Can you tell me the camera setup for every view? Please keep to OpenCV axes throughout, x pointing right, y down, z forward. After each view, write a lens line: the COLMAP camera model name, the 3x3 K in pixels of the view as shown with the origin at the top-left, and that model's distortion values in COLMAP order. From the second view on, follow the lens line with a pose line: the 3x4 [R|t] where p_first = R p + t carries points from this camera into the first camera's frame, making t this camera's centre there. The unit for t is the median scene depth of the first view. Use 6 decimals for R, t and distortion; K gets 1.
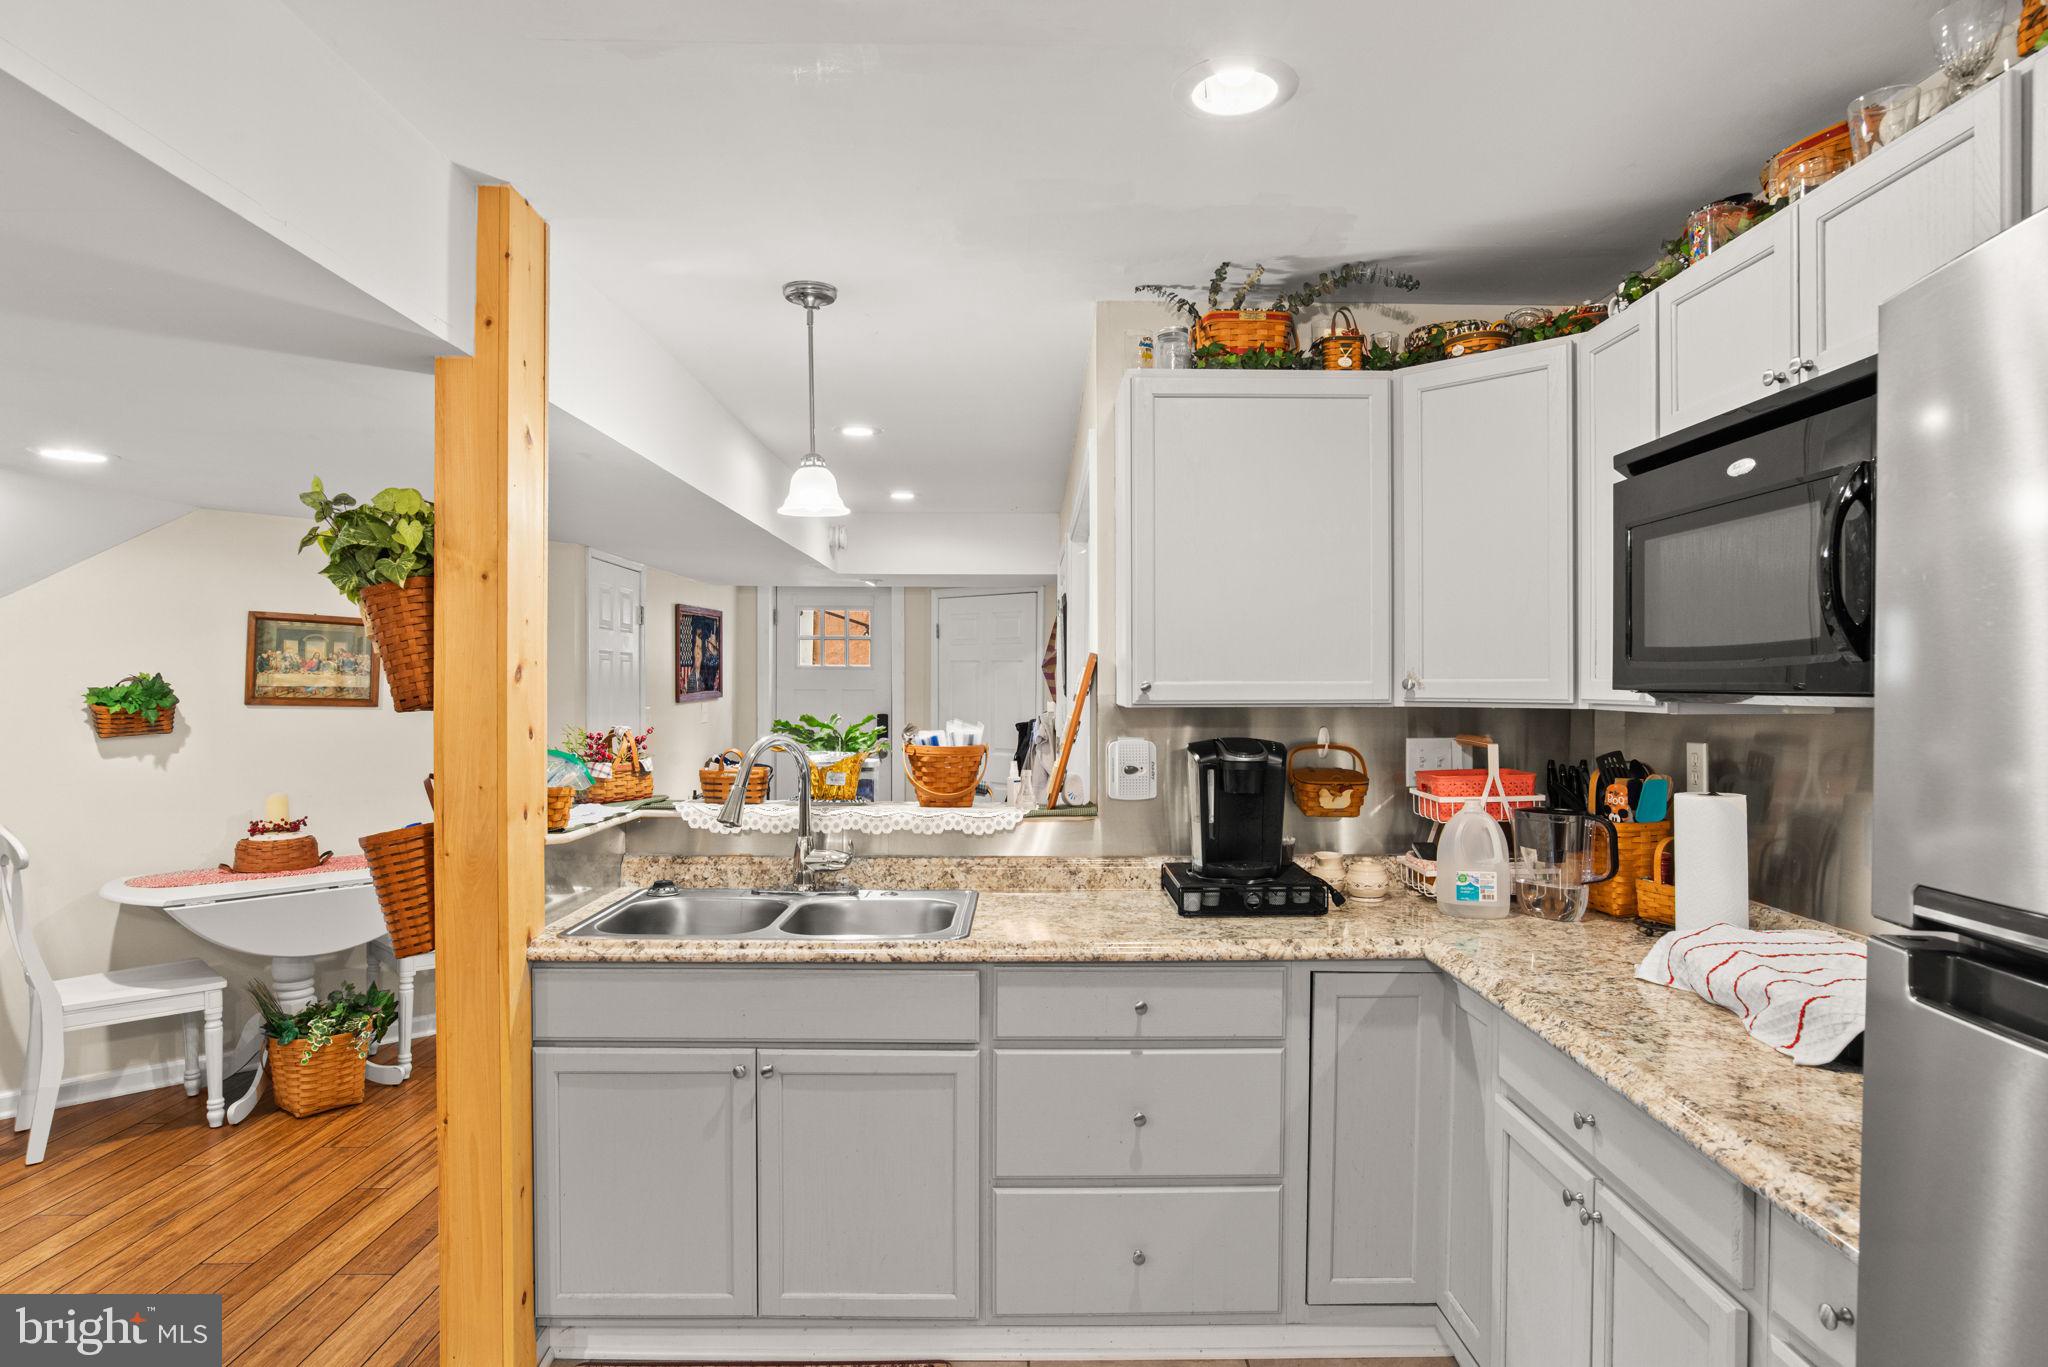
lens RADIAL K [[1179.8, 0, 1029.6], [0, 1179.8, 690.2], [0, 0, 1]] dist [-0.045064, 0.000456]
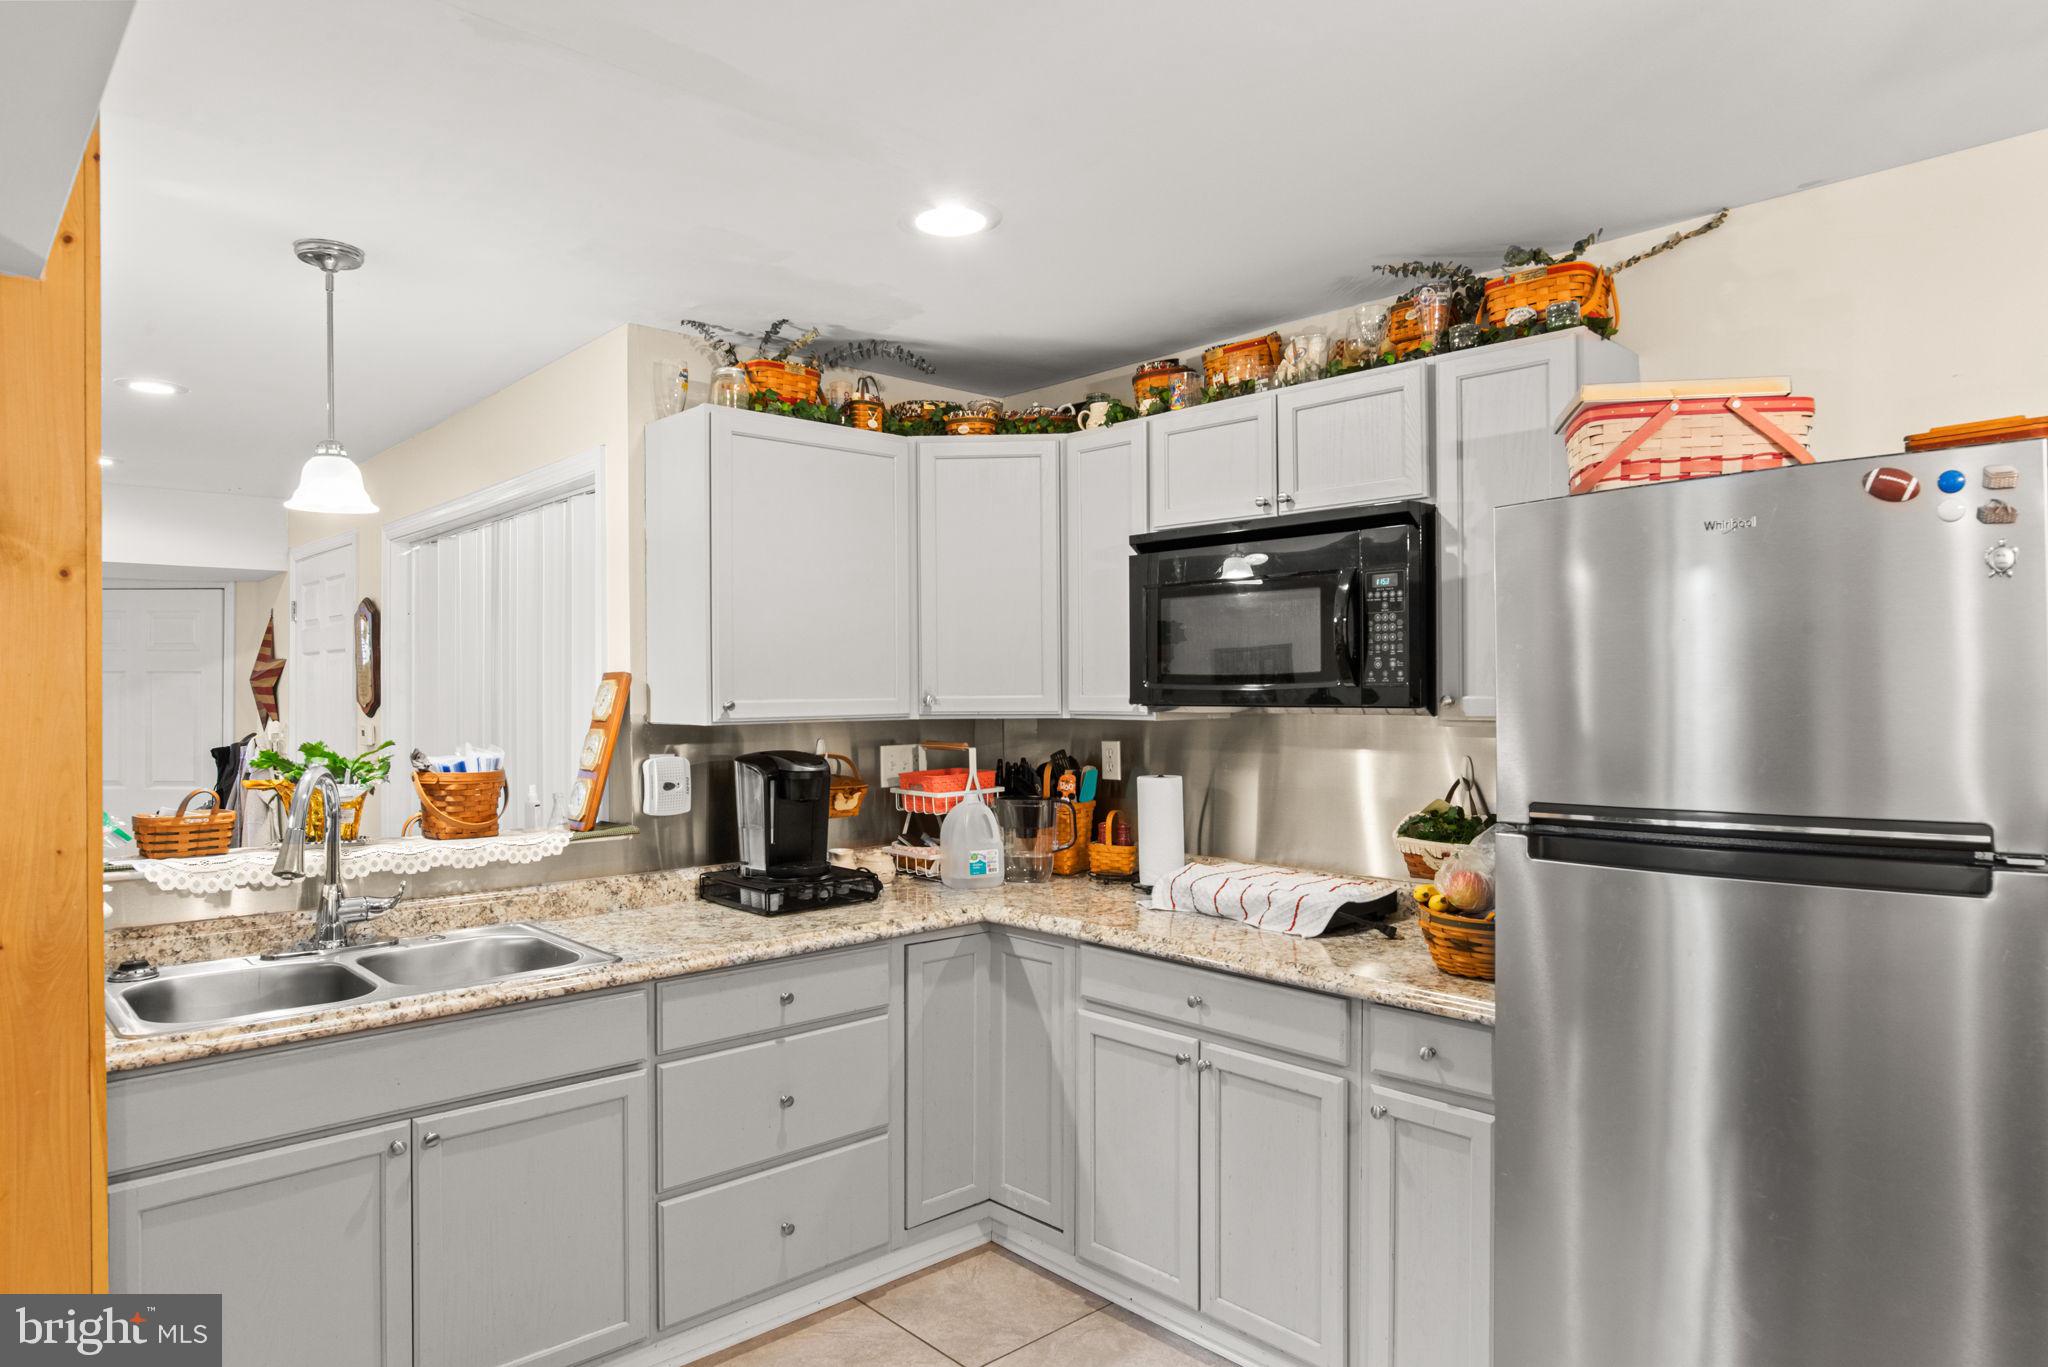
lens RADIAL K [[1233.7, 0, 1024.0], [0, 1233.7, 683.5], [0, 0, 1]] dist [-0.056125, 0.035378]
pose [[0.738084, -0.001876, 0.674706, -0.471862], [0.010063, 0.999916, -0.008229, -0.011461], [-0.674634, 0.012863, 0.738040, 0.001247]]
